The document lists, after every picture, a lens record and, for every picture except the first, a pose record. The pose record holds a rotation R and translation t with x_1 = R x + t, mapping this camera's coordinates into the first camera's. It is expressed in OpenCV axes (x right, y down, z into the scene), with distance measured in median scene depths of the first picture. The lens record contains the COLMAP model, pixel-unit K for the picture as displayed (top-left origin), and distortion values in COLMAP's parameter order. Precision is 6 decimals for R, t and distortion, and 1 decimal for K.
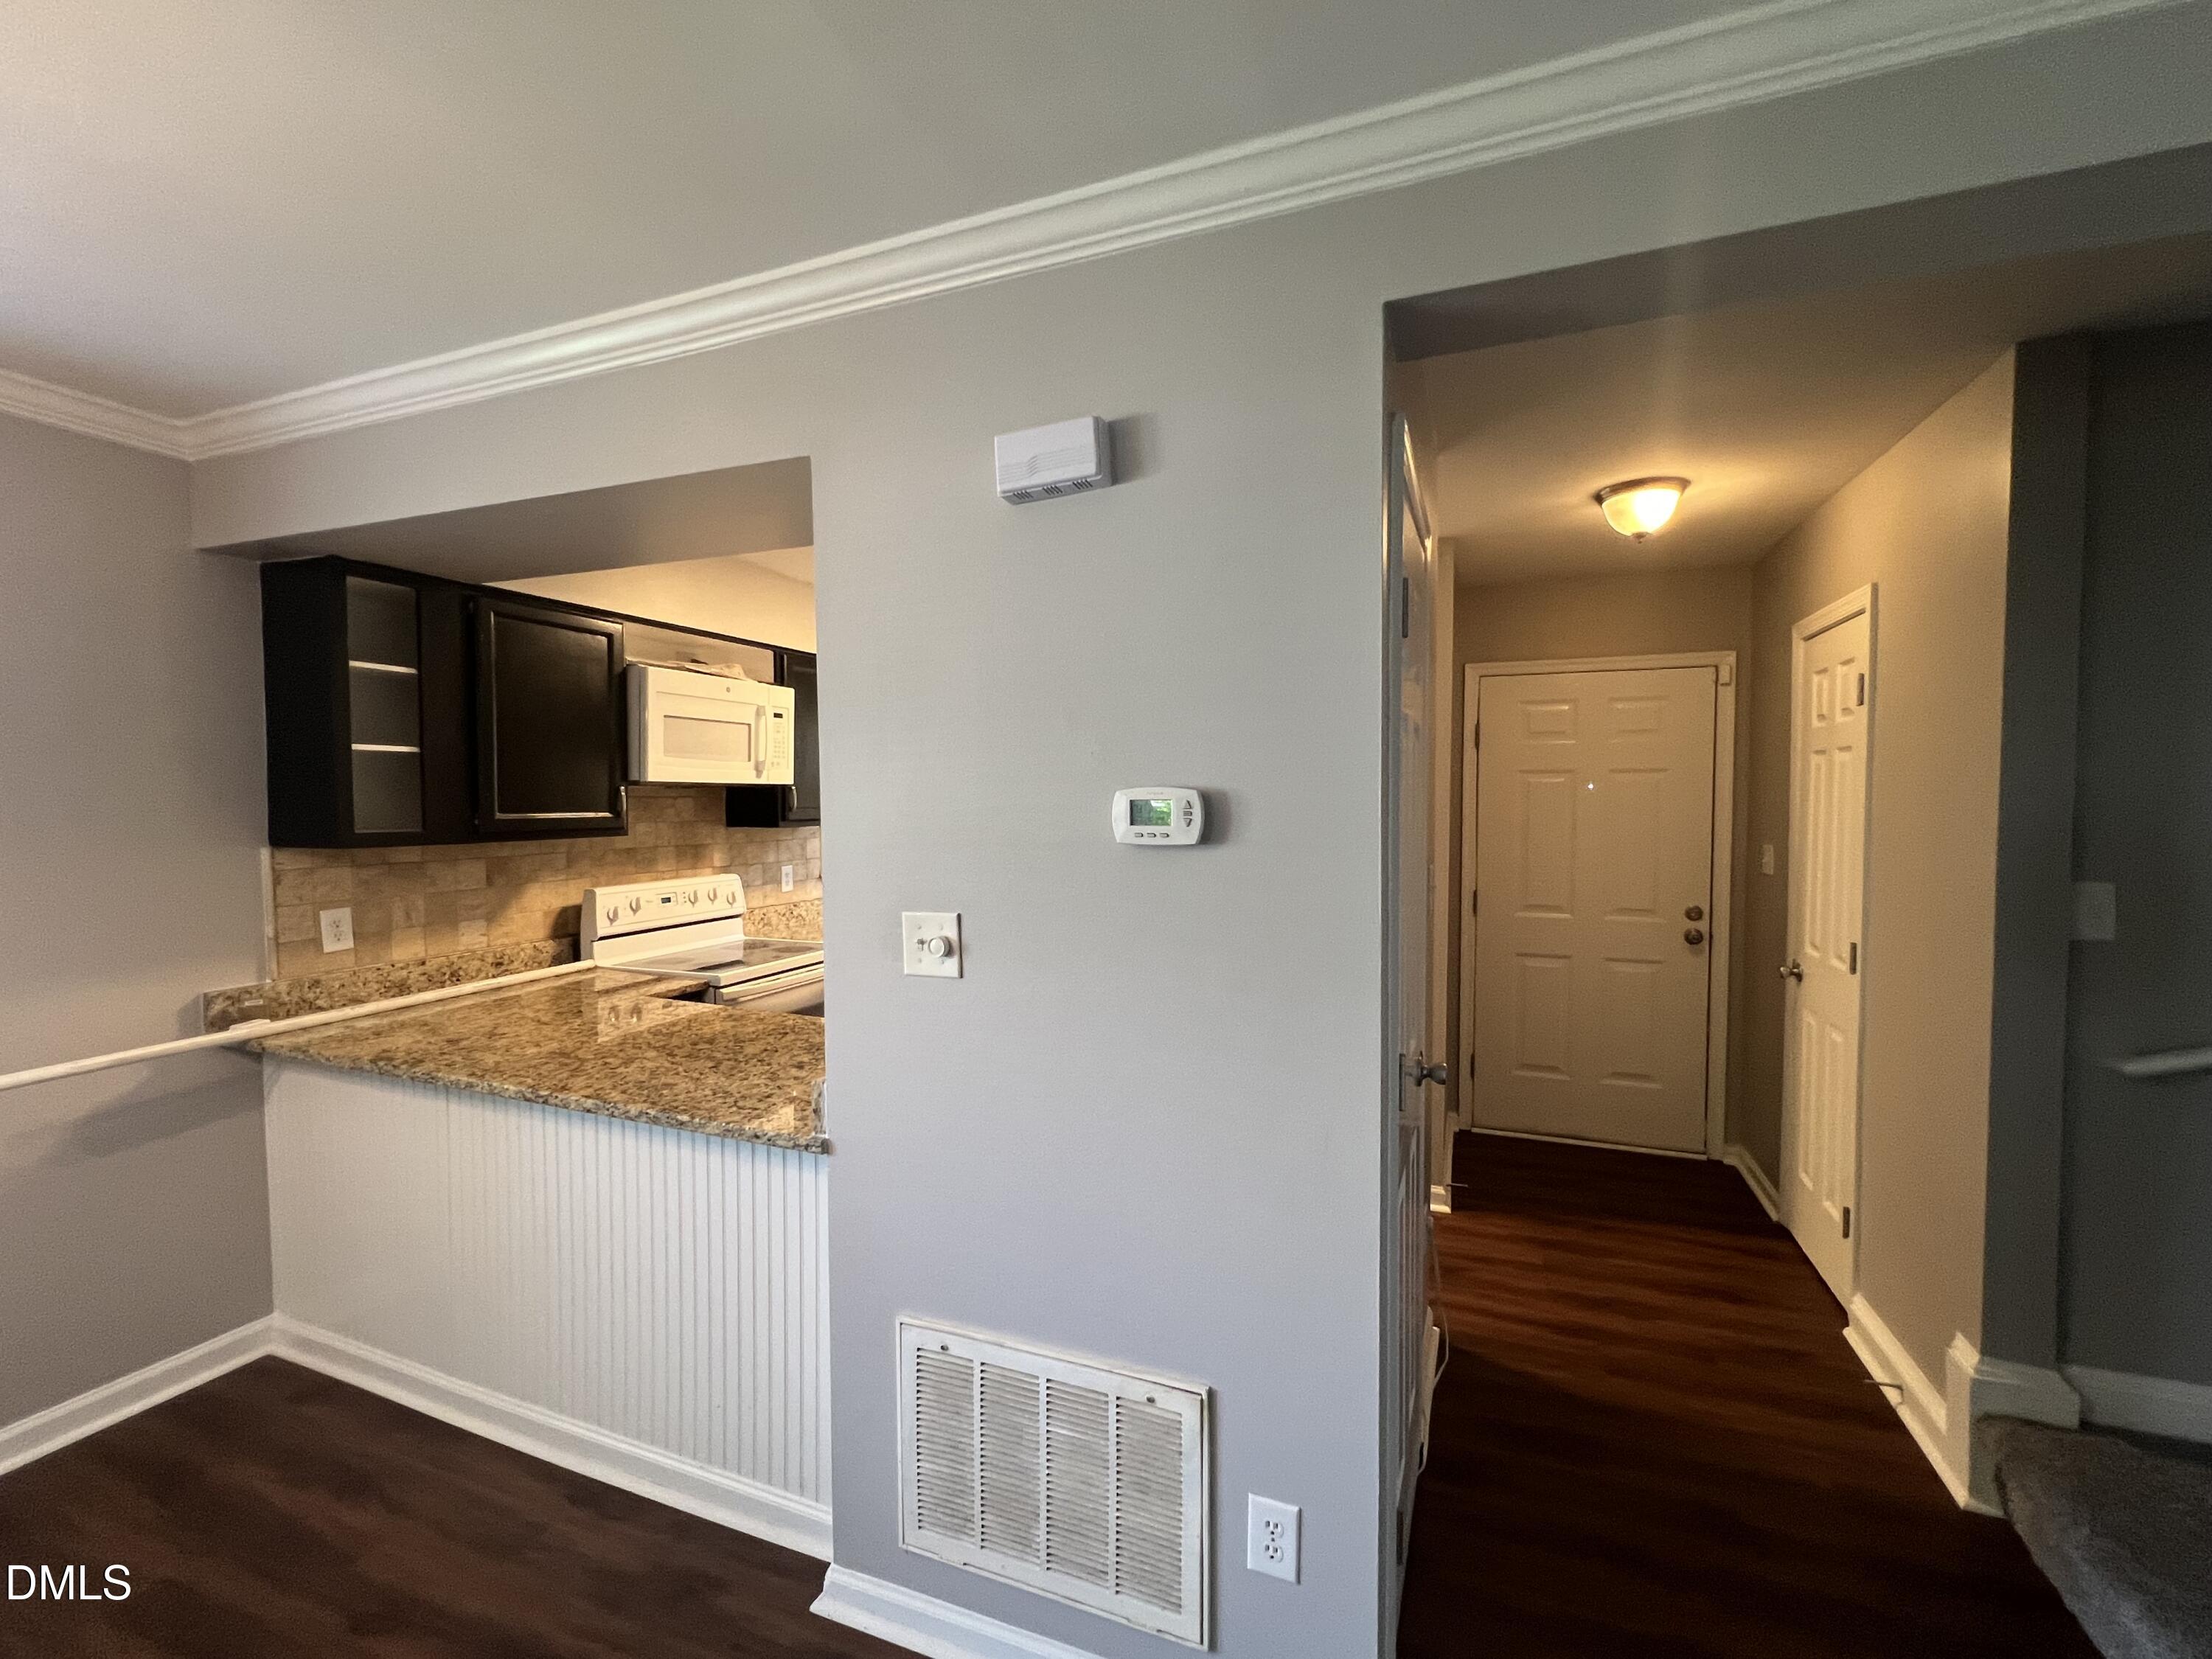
lens RADIAL K [[954.0, 0, 1105.0], [0, 954.0, 836.9], [0, 0, 1]] dist [0.001826, 0.000150]
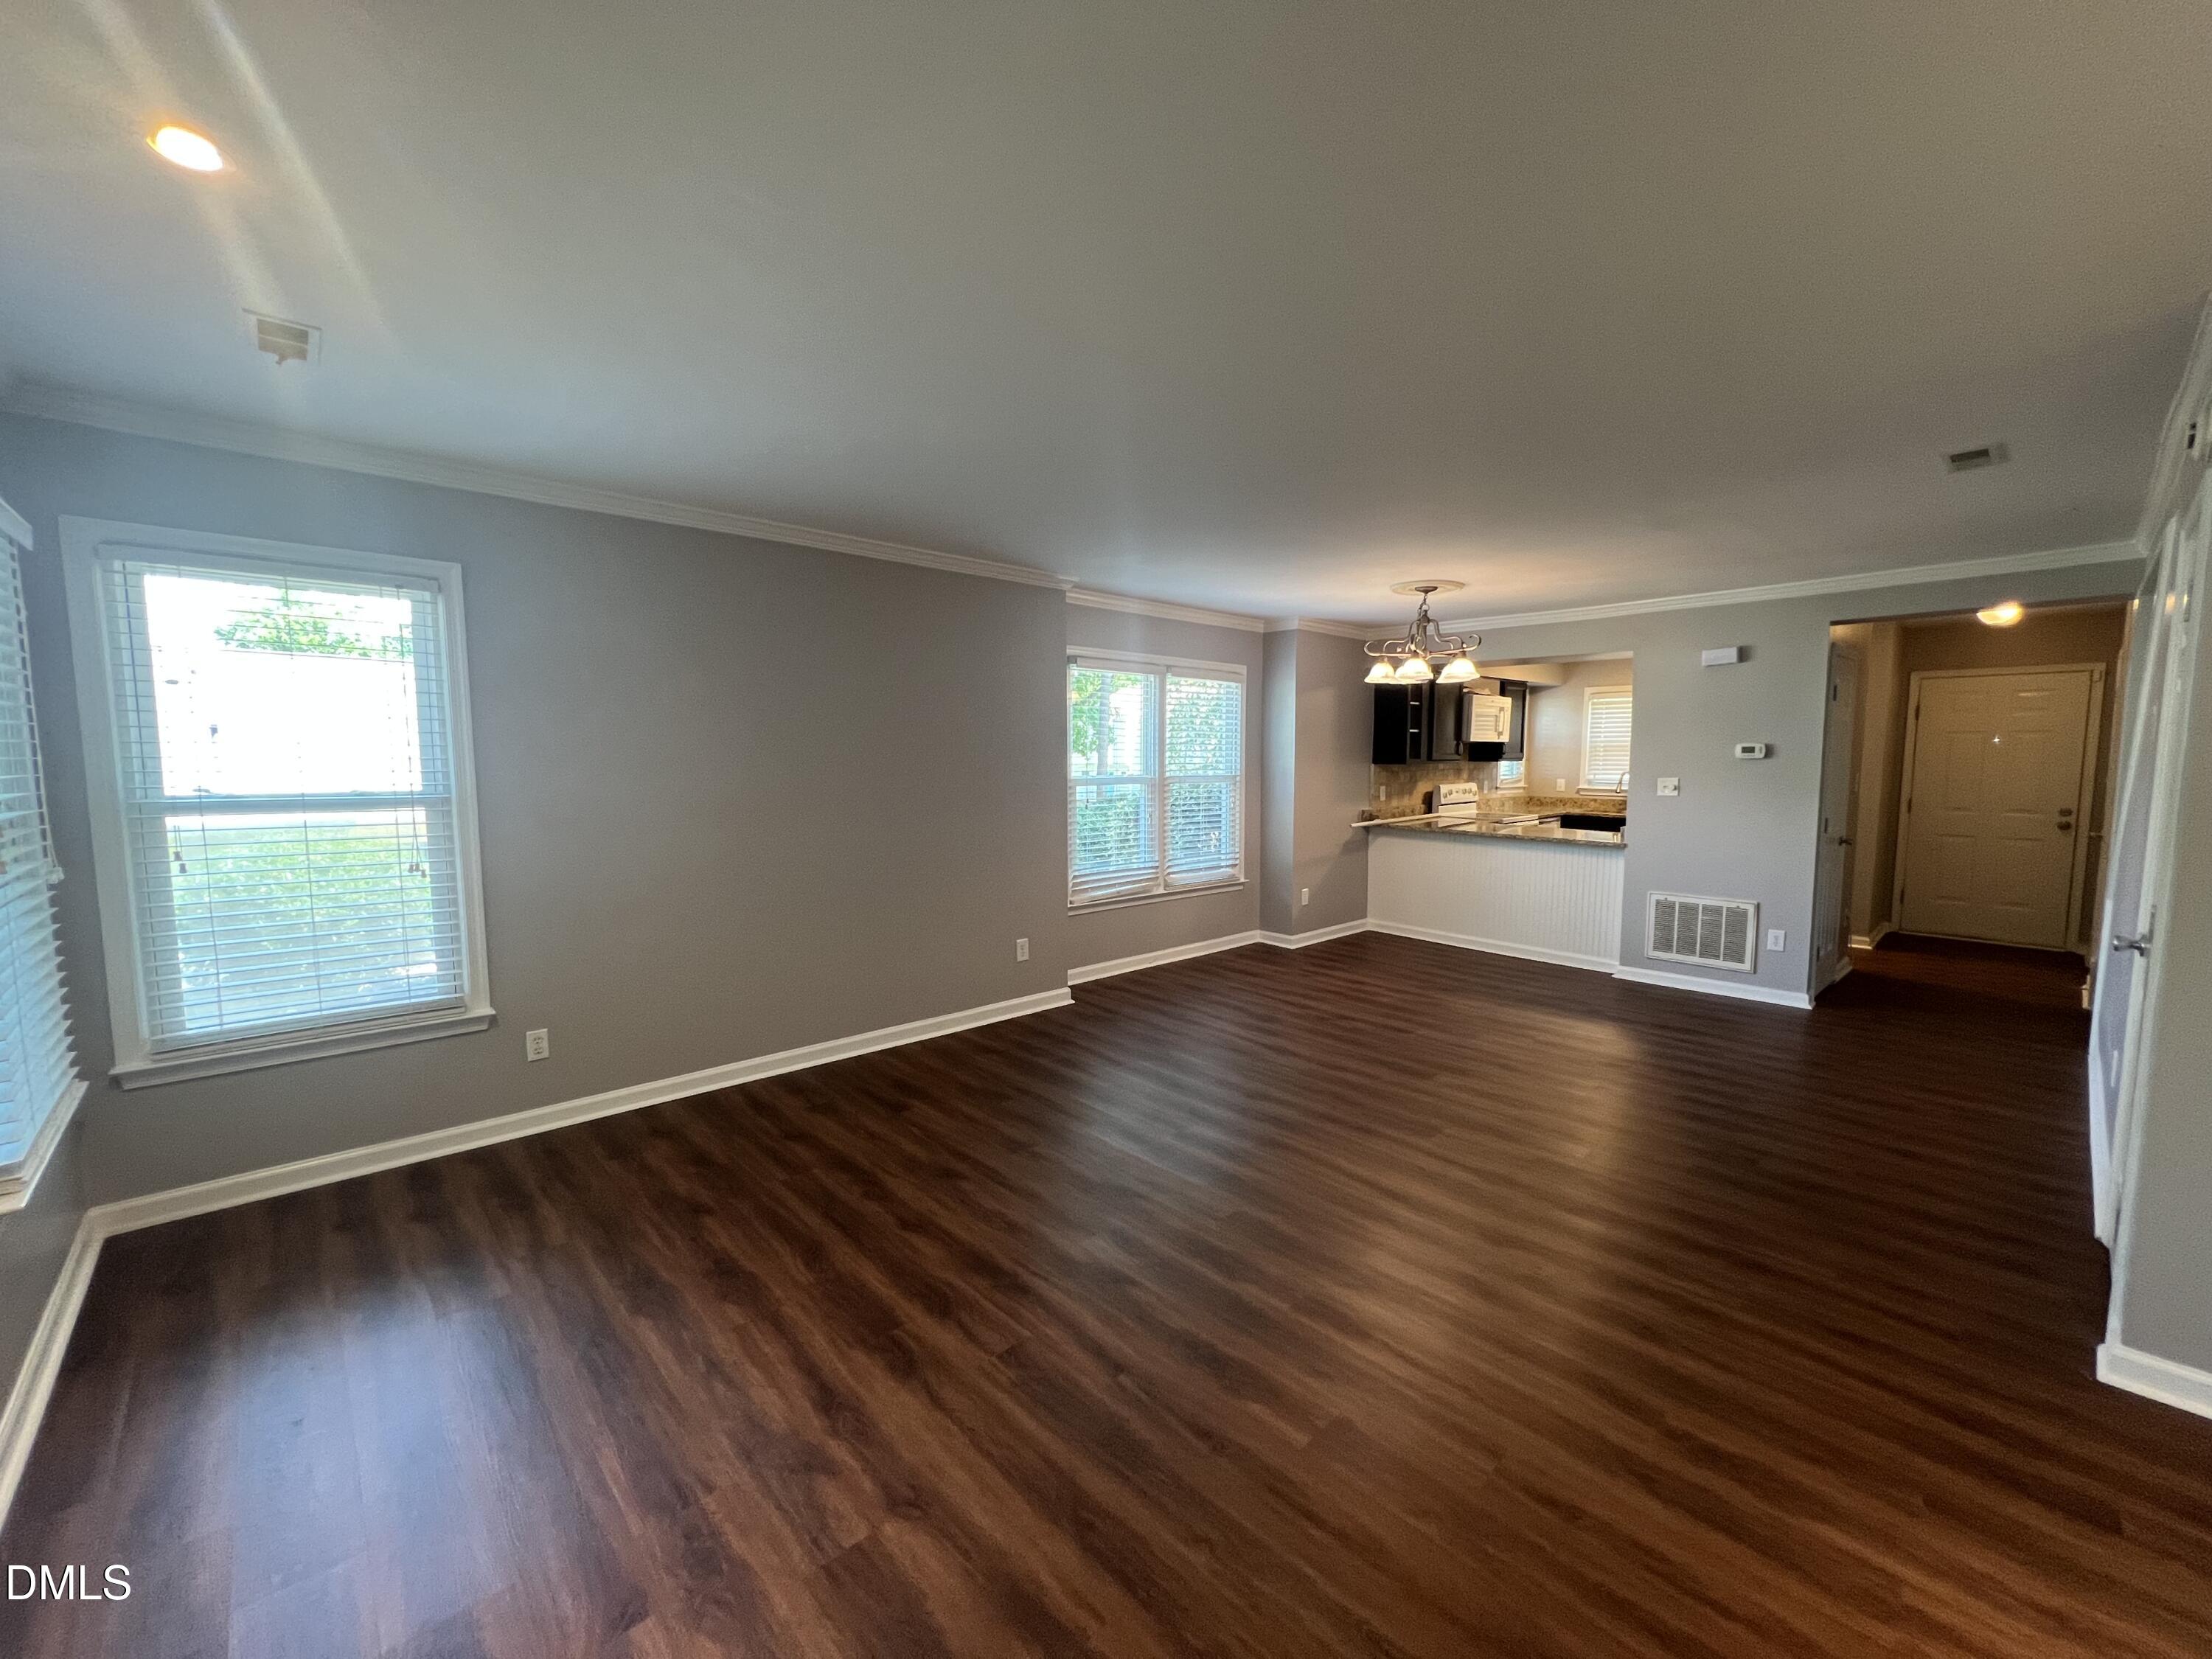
lens RADIAL K [[887.3, 0, 1105.2], [0, 887.3, 834.5], [0, 0, 1]] dist [-0.003088, 0.001199]
pose [[0.900322, 0.039478, -0.433429, -0.351877], [-0.016156, 0.998223, 0.057361, 0.073637], [0.434924, -0.044641, 0.899360, -1.623256]]
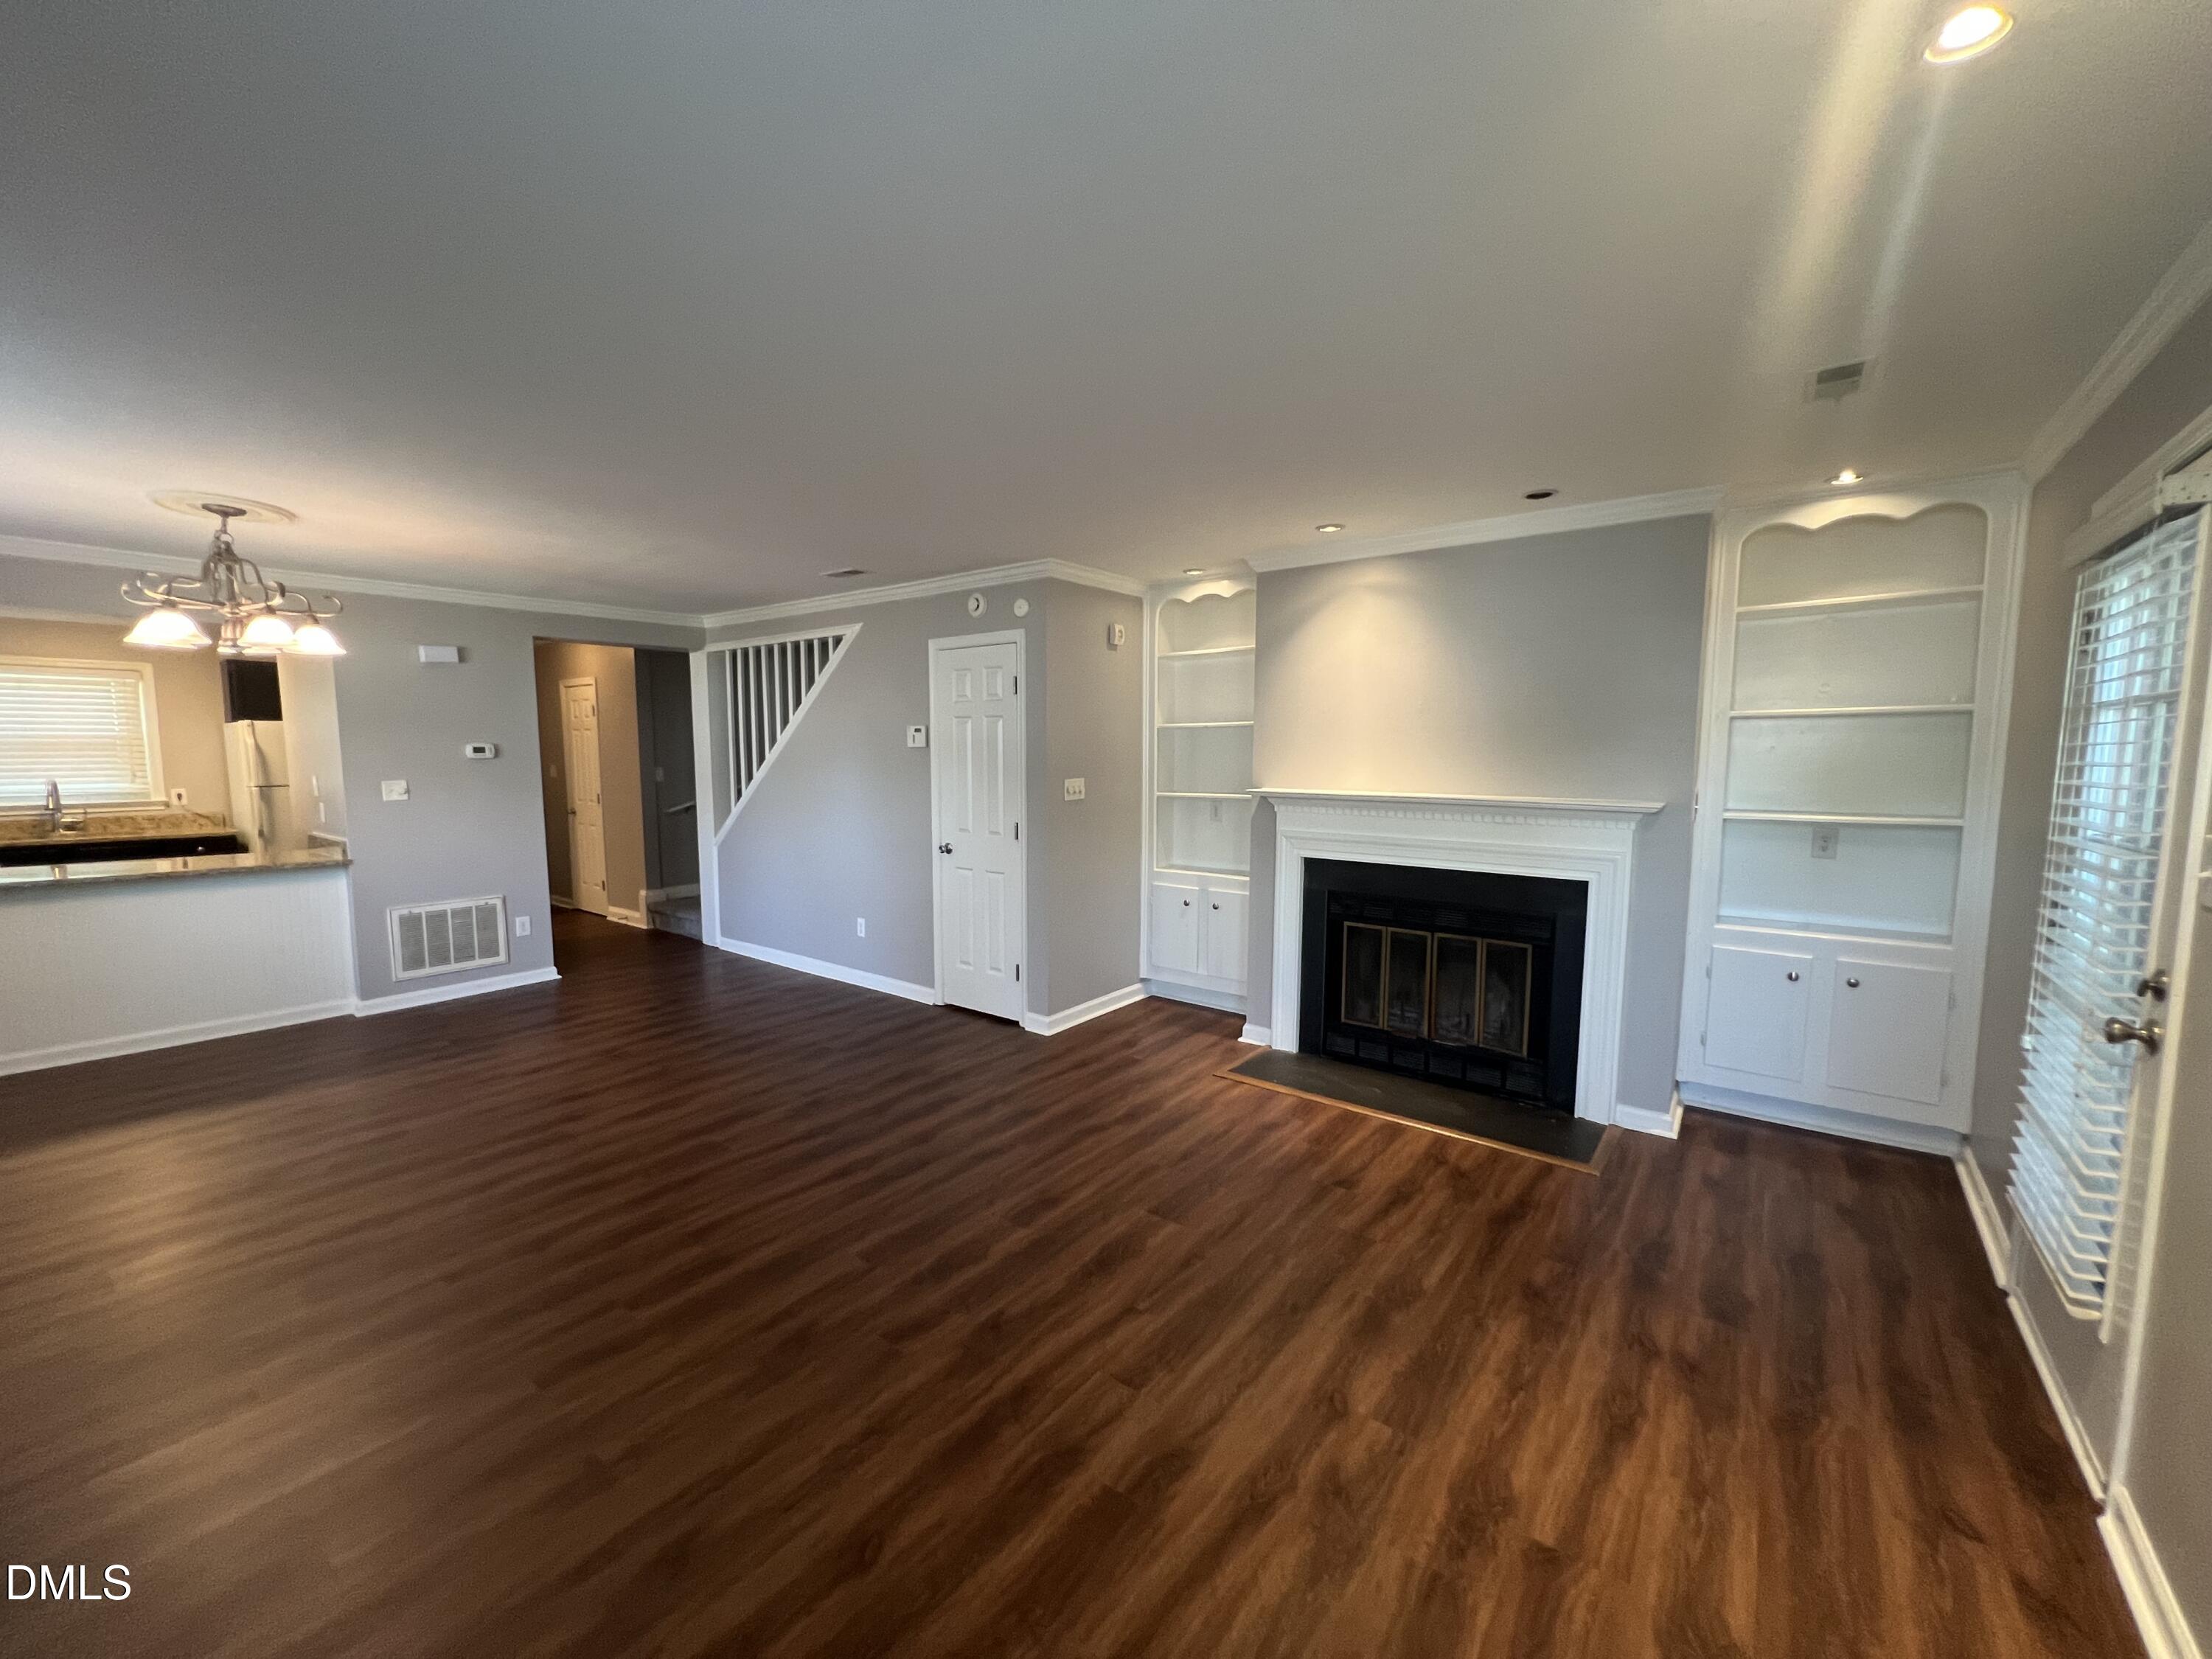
lens RADIAL K [[887.3, 0, 1105.4], [0, 887.3, 834.5], [0, 0, 1]] dist [-0.003088, 0.001199]
pose [[0.276033, -0.094630, 0.956478, -1.341592], [0.037916, 0.995439, 0.087542, 0.048457], [-0.960400, 0.012101, 0.278362, -1.209702]]
